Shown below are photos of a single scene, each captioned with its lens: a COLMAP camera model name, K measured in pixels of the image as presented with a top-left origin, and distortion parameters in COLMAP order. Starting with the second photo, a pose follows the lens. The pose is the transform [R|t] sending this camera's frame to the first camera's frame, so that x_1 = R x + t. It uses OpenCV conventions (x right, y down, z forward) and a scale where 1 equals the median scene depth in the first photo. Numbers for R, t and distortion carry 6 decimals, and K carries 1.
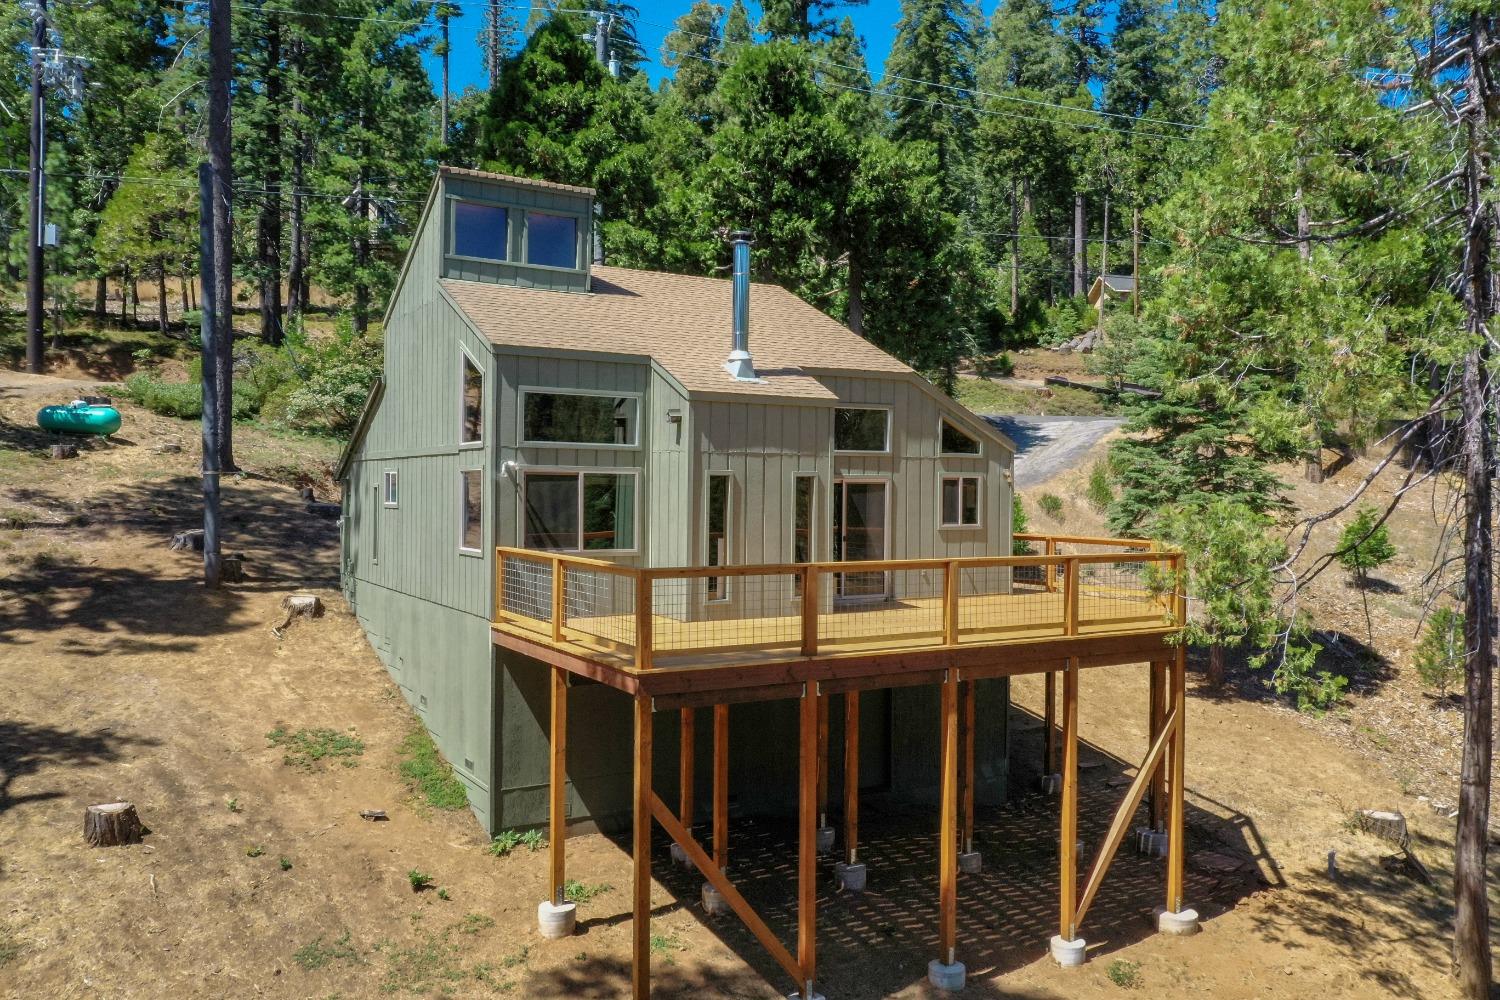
lens RADIAL K [[1166.9, 0, 750.0], [0, 1166.9, 500.0], [0, 0, 1]] dist [-0.066643, 0.000982]
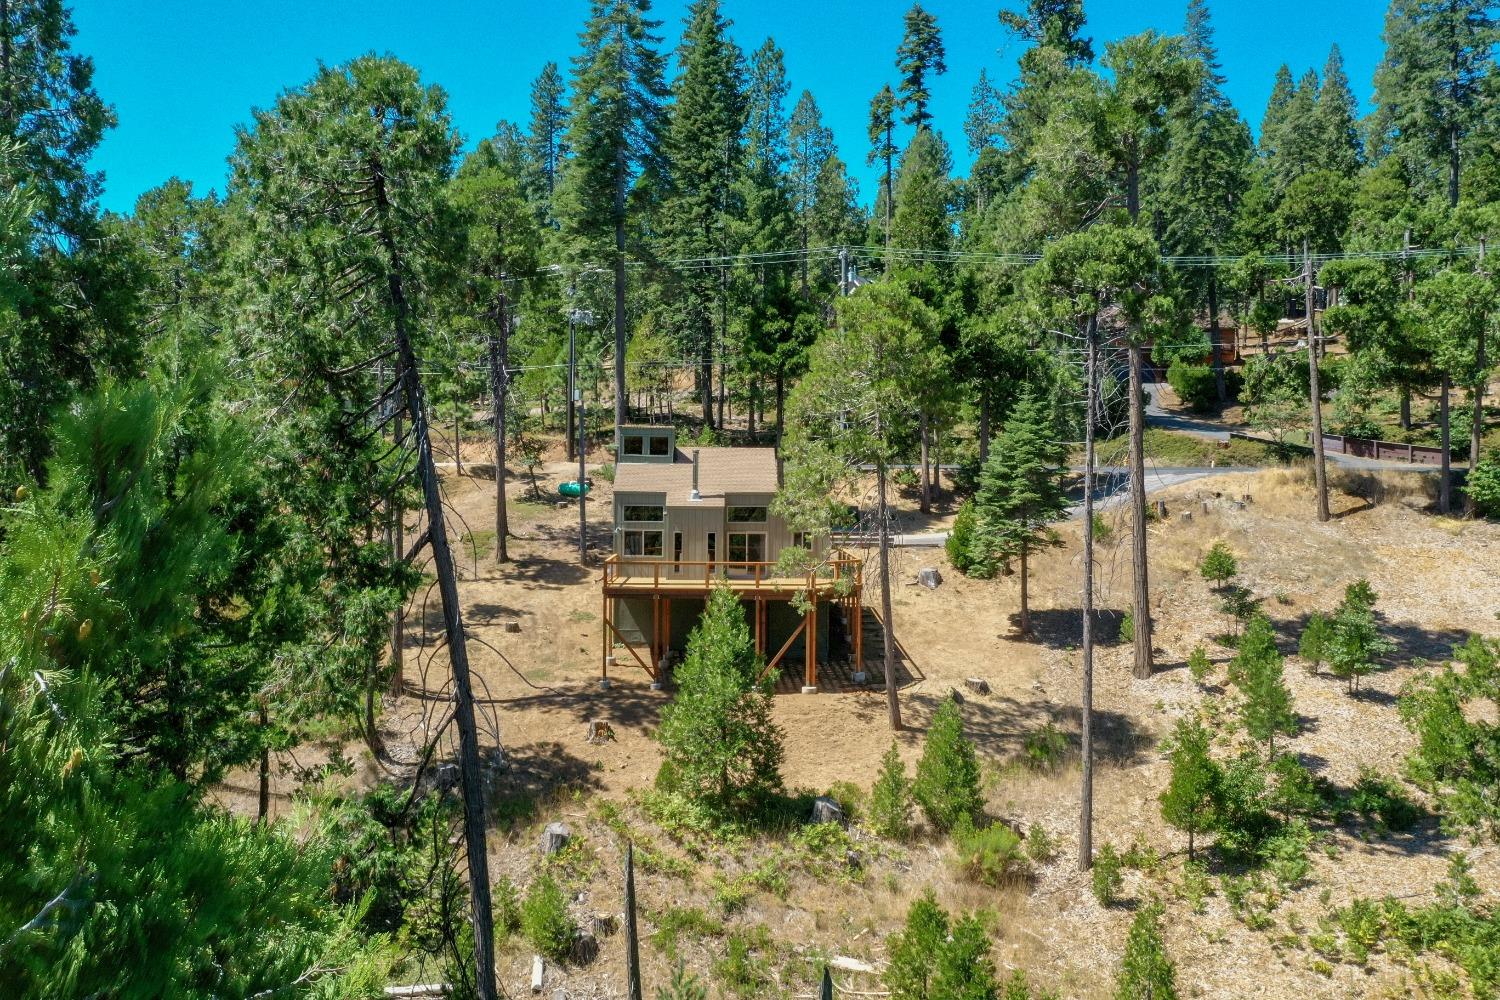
lens RADIAL K [[1166.9, 0, 750.0], [0, 1166.9, 500.0], [0, 0, 1]] dist [-0.066643, 0.000982]
pose [[0.864030, 0.009212, -0.503356, 1.644891], [-0.006458, 0.999953, 0.007214, -0.129241], [0.503399, -0.002982, 0.864049, -1.534348]]
